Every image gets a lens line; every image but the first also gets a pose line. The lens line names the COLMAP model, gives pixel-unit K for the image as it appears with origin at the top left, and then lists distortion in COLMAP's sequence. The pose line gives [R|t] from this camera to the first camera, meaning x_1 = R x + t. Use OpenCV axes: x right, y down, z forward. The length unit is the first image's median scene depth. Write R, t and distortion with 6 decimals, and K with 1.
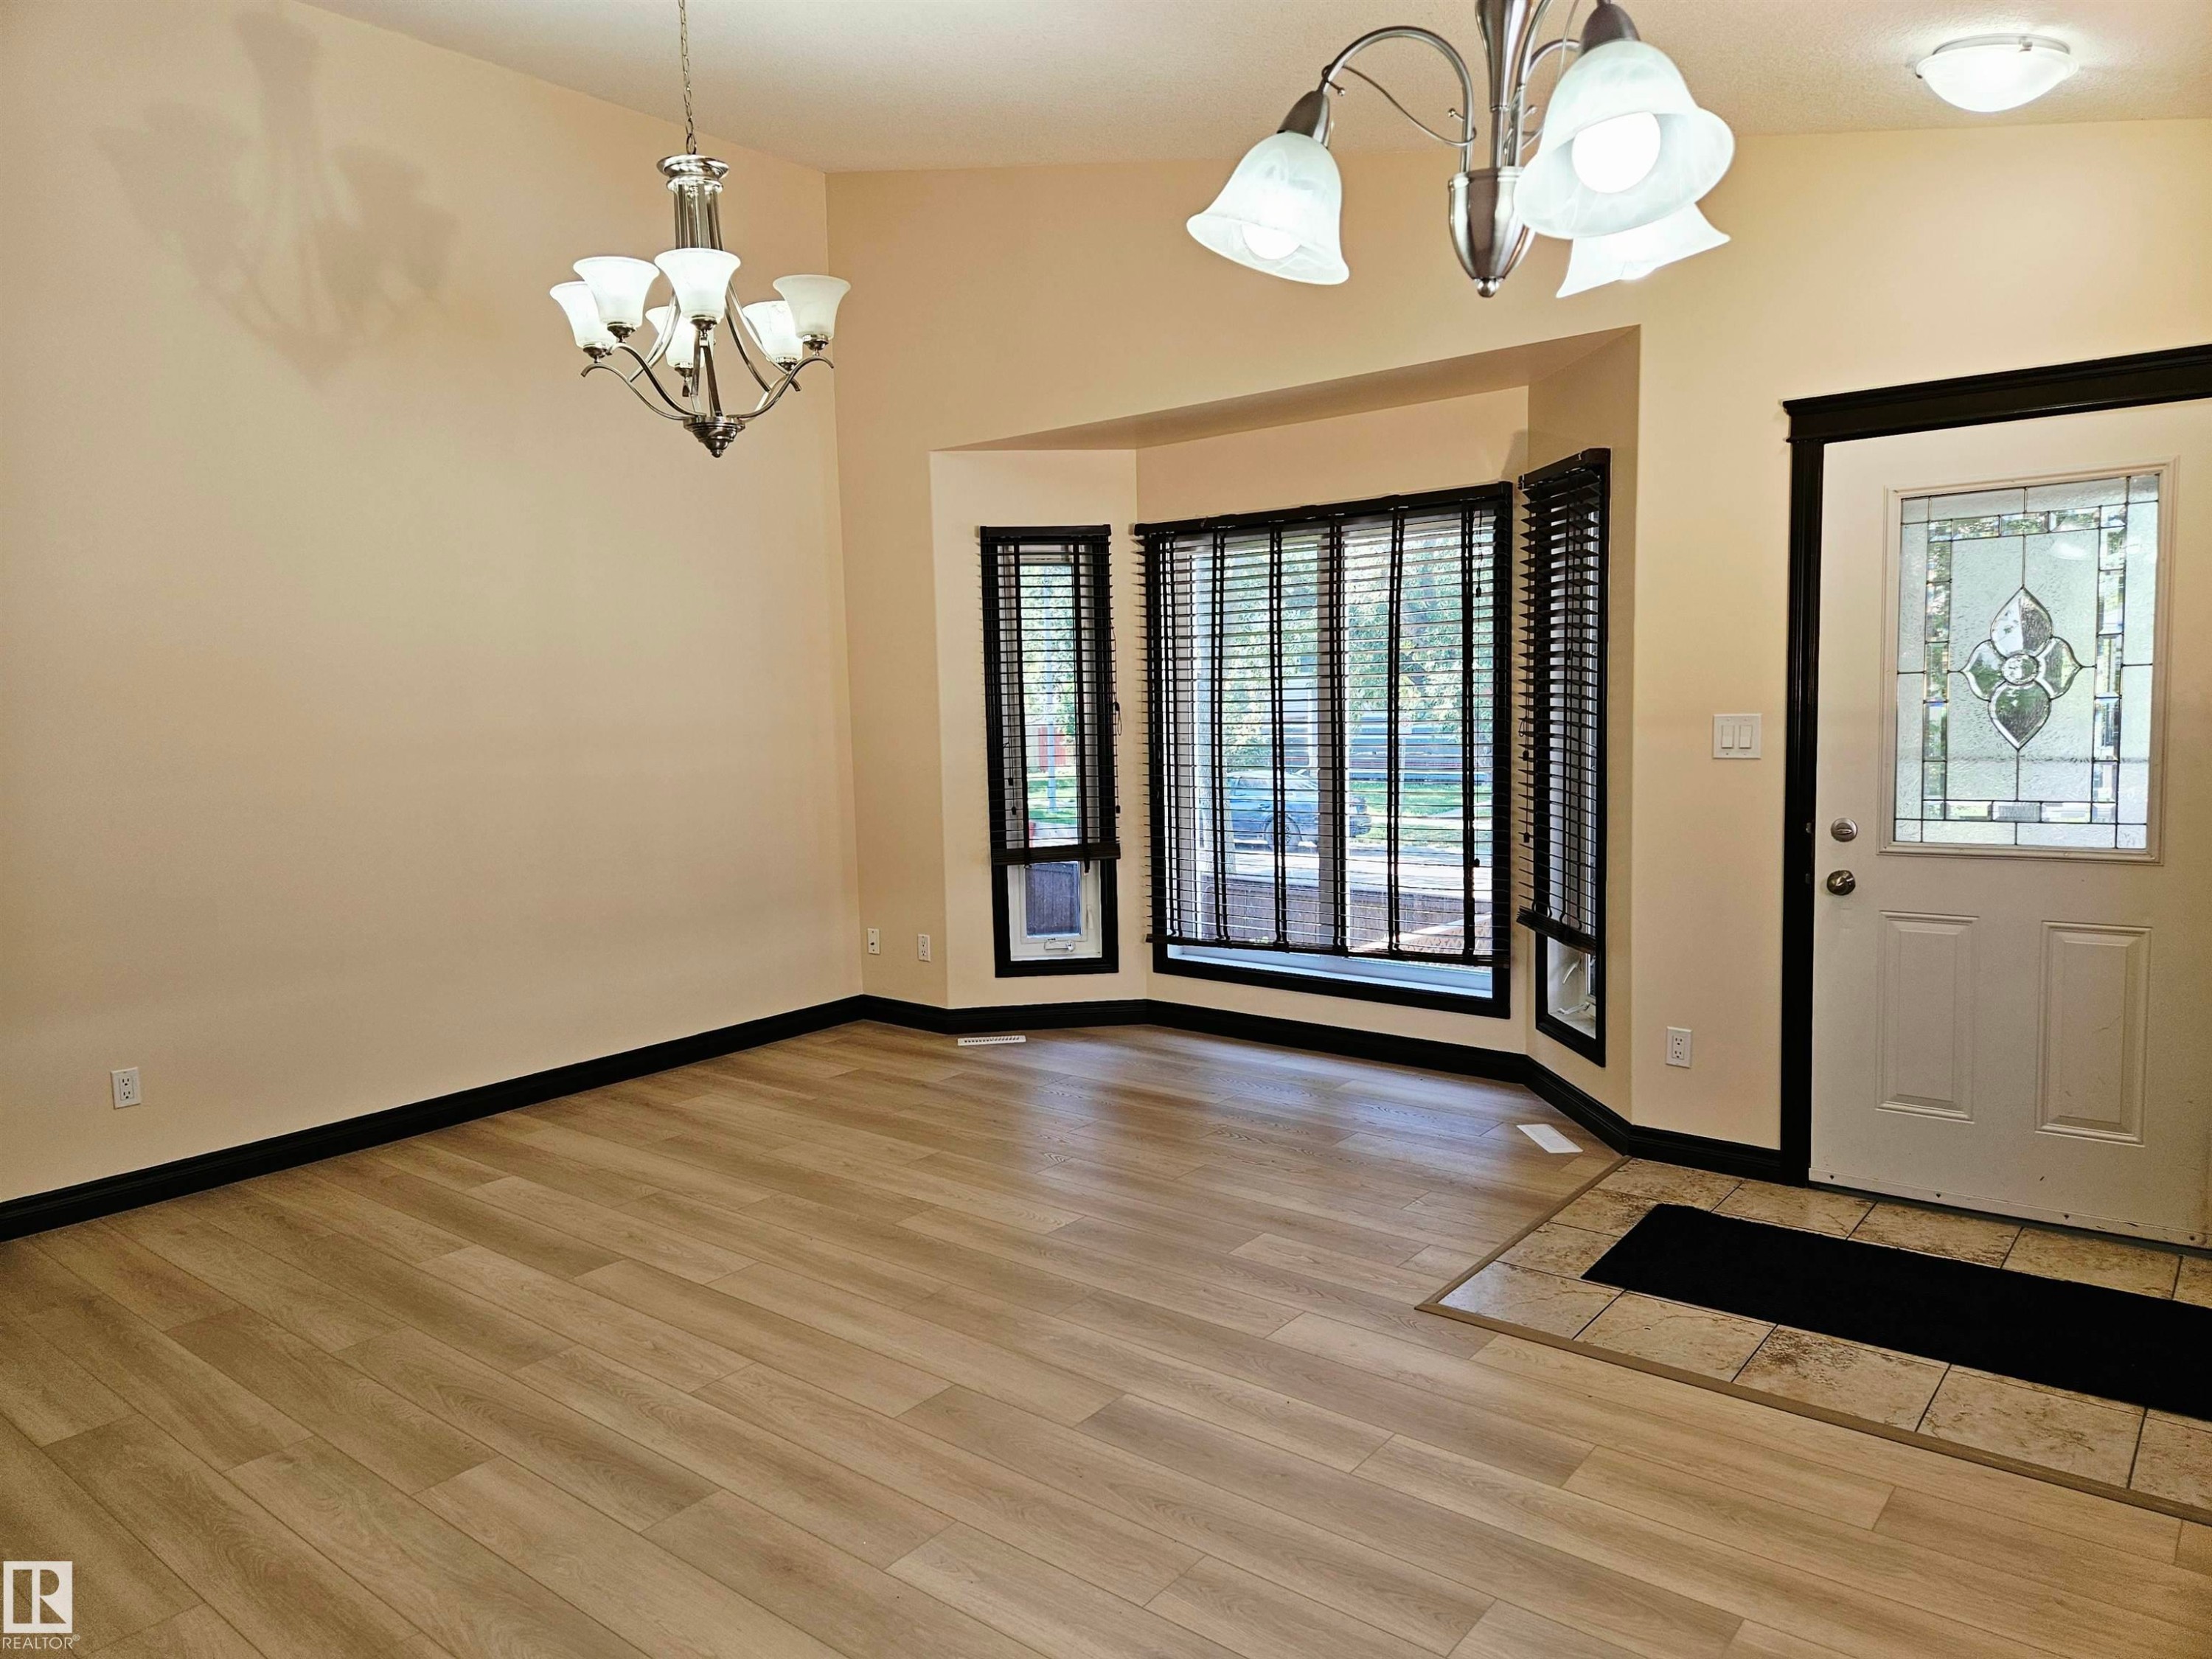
lens RADIAL K [[1468.8, 0, 1093.7], [0, 1468.8, 838.4], [0, 0, 1]] dist [0.066393, -0.049614]
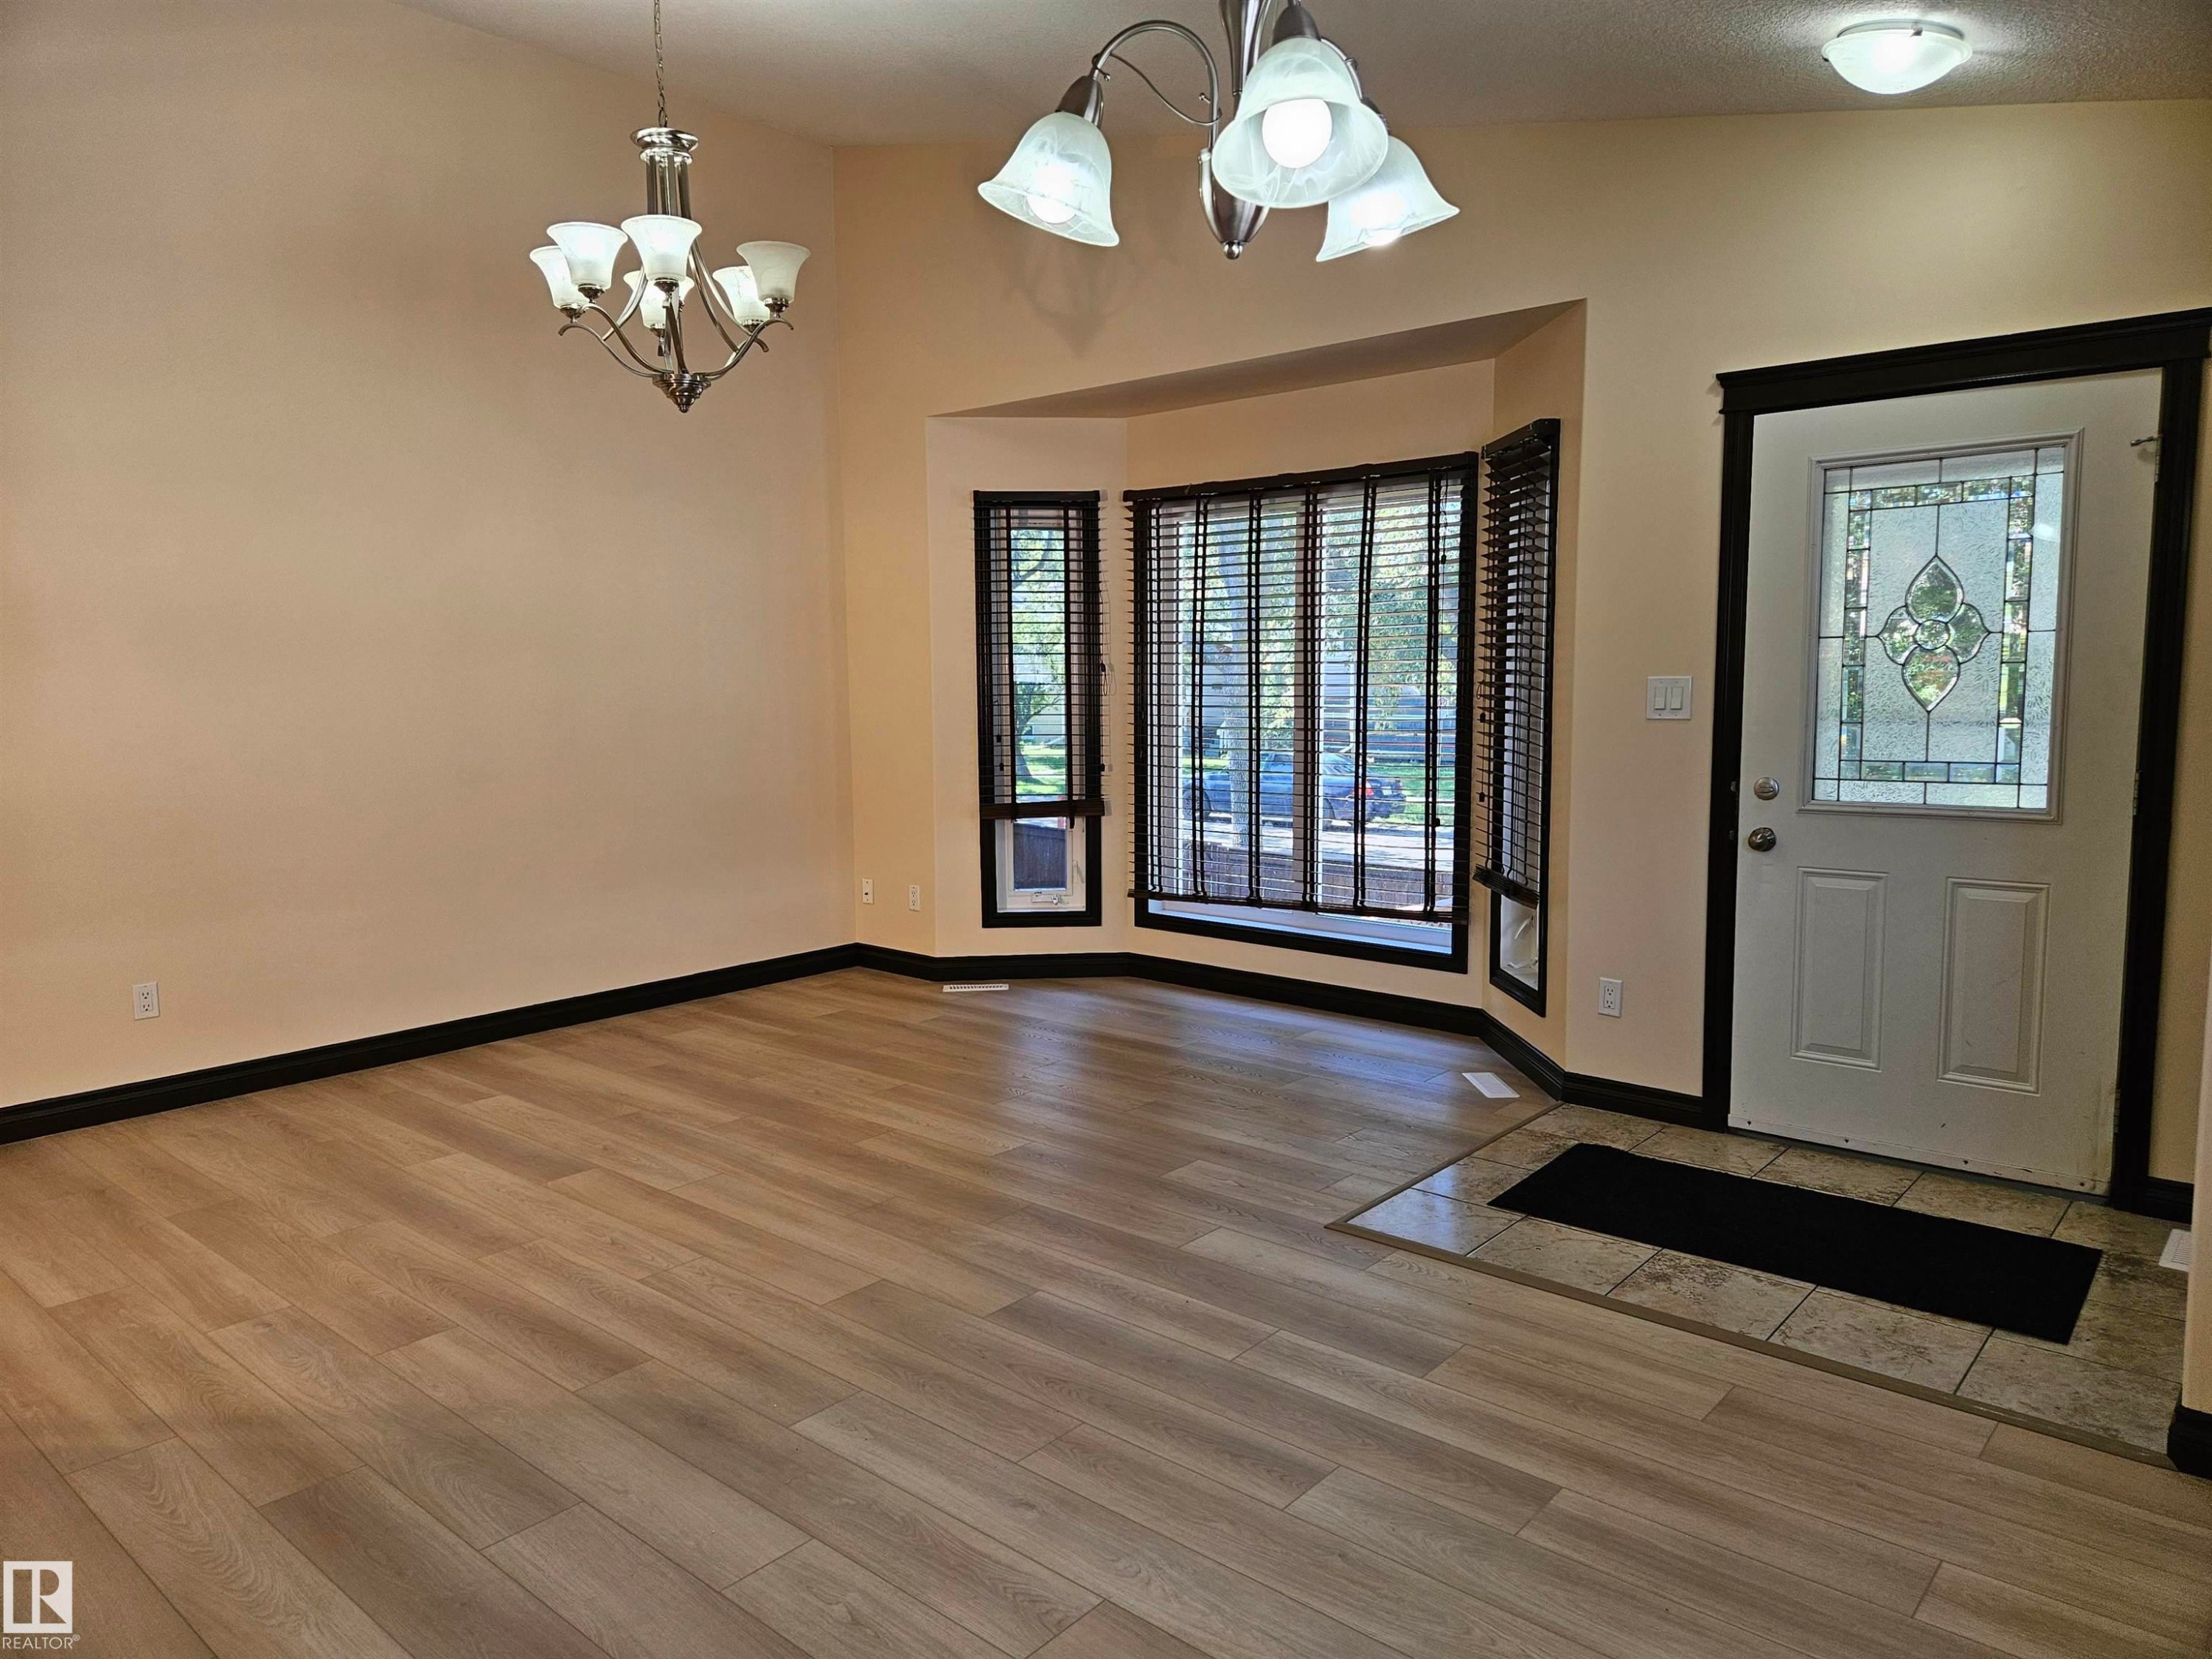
lens RADIAL K [[1468.8, 0, 1096.1], [0, 1468.8, 830.8], [0, 0, 1]] dist [0.066393, -0.049614]
pose [[0.999319, 0.020427, -0.030726, 0.074625], [-0.020141, 0.999751, 0.009569, 0.025195], [0.030914, -0.008943, 0.999482, -0.055585]]
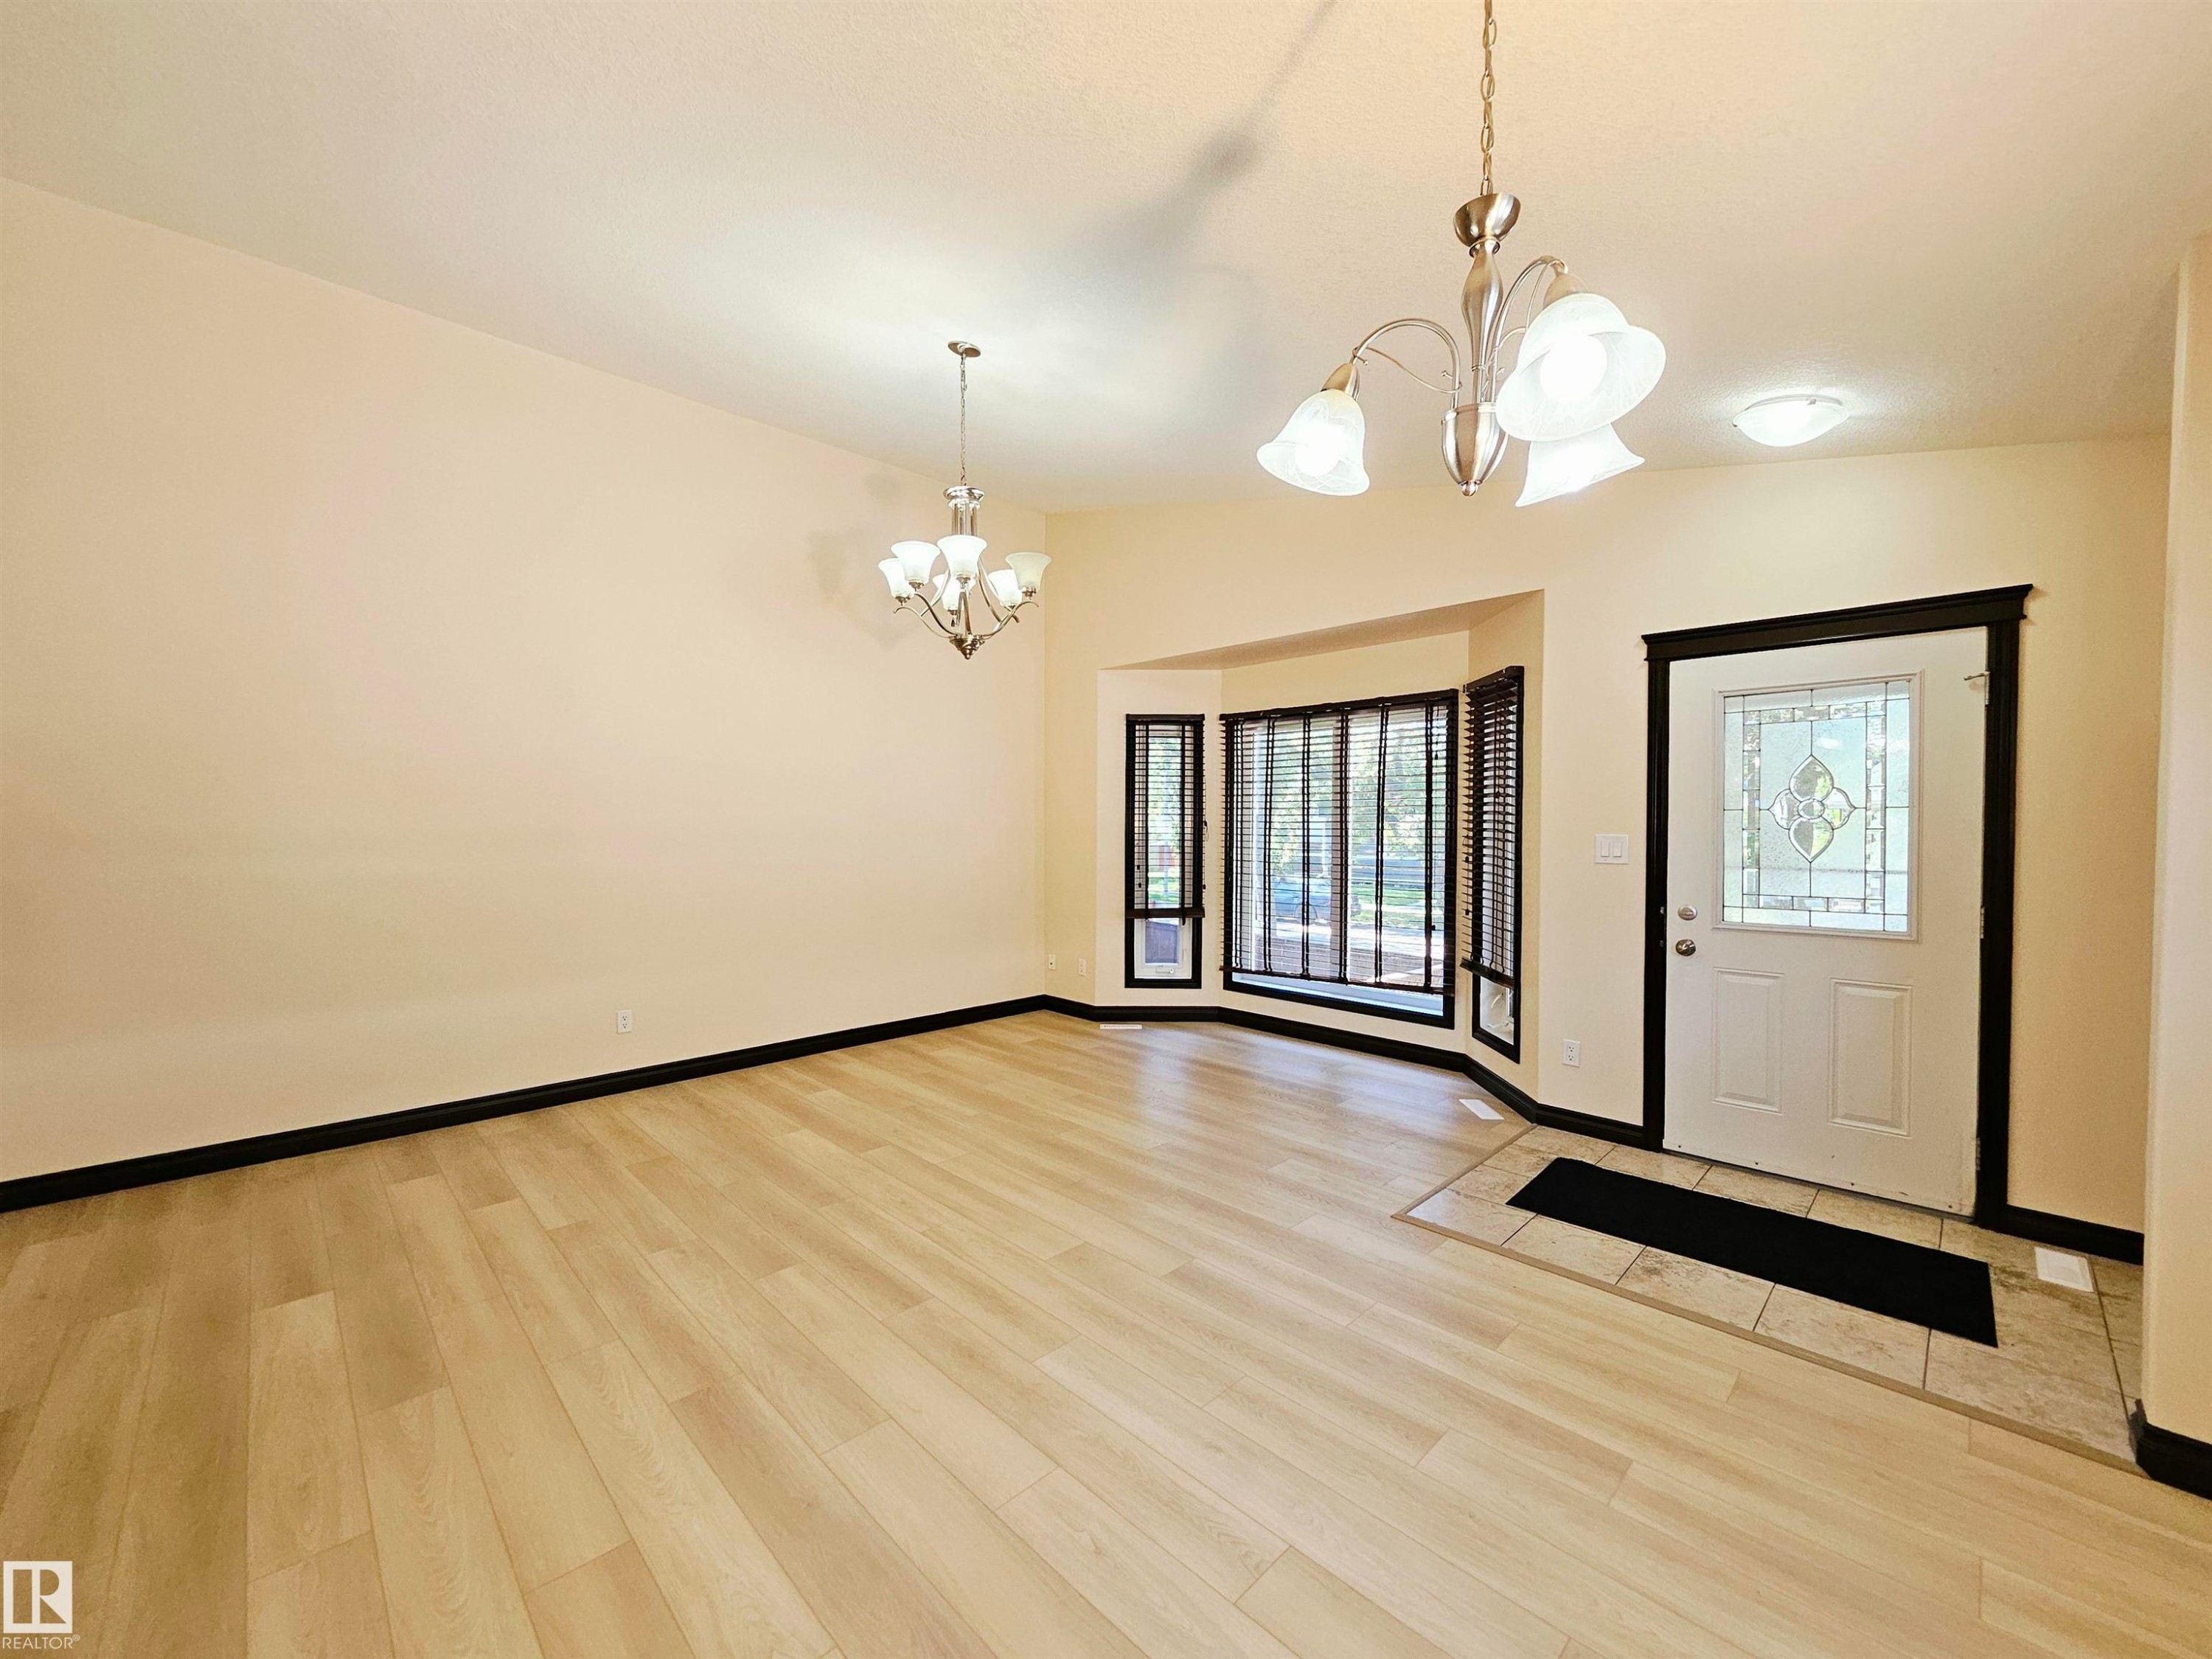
lens RADIAL K [[865.9, 0, 1089.4], [0, 865.9, 843.1], [0, 0, 1]] dist [0.001132, -0.000733]
pose [[0.992451, 0.031301, -0.118583, 0.004413], [-0.040534, 0.996263, -0.076265, 0.017331], [0.115752, 0.080496, 0.990011, 0.058127]]
